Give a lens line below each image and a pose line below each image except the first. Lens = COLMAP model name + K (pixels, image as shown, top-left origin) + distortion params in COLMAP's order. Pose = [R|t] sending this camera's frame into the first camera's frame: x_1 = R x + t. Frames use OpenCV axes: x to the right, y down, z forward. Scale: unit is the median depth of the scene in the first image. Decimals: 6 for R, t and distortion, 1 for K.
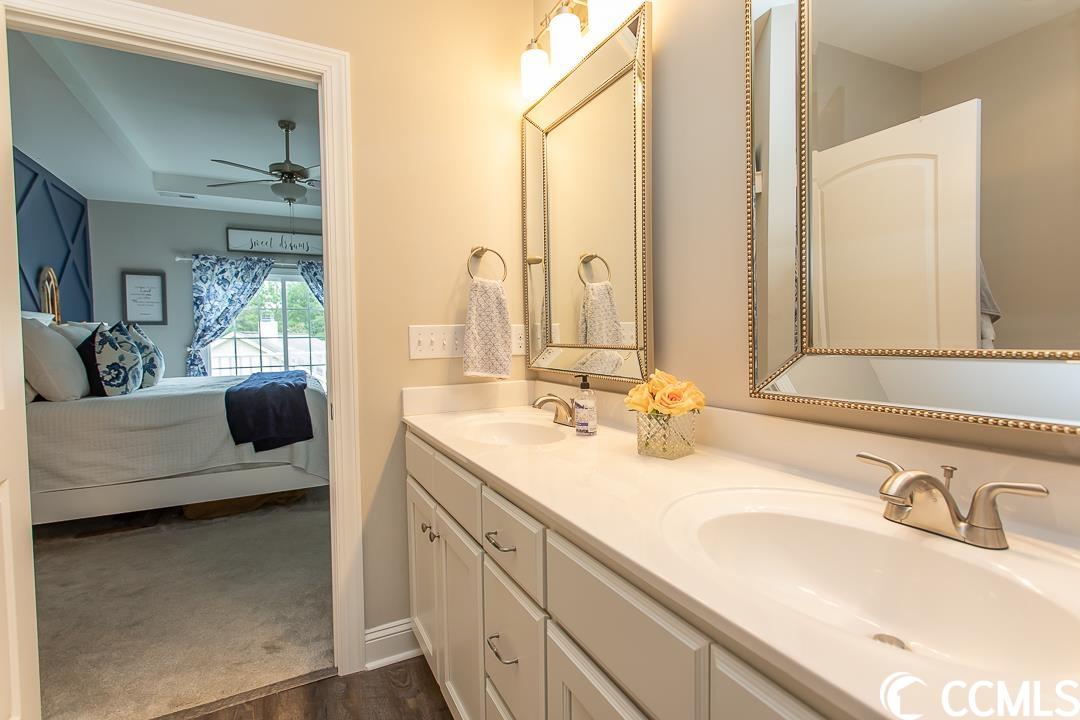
lens RADIAL K [[509.5, 0, 544.0], [0, 509.5, 357.0], [0, 0, 1]] dist [0.001009, 0.001818]
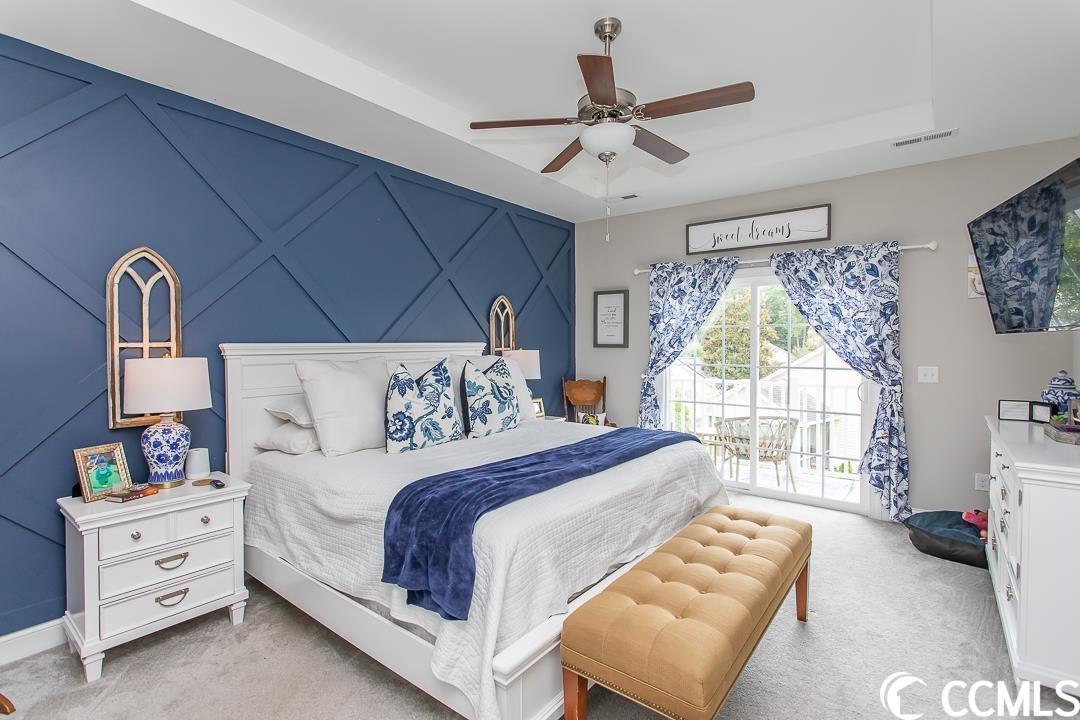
lens RADIAL K [[509.5, 0, 544.9], [0, 509.5, 358.5], [0, 0, 1]] dist [0.001009, 0.001818]
pose [[0.427591, 0.042141, -0.902990, 0.003746], [-0.043069, 0.998728, 0.026215, -0.059971], [0.902946, 0.027681, 0.428862, 0.478238]]
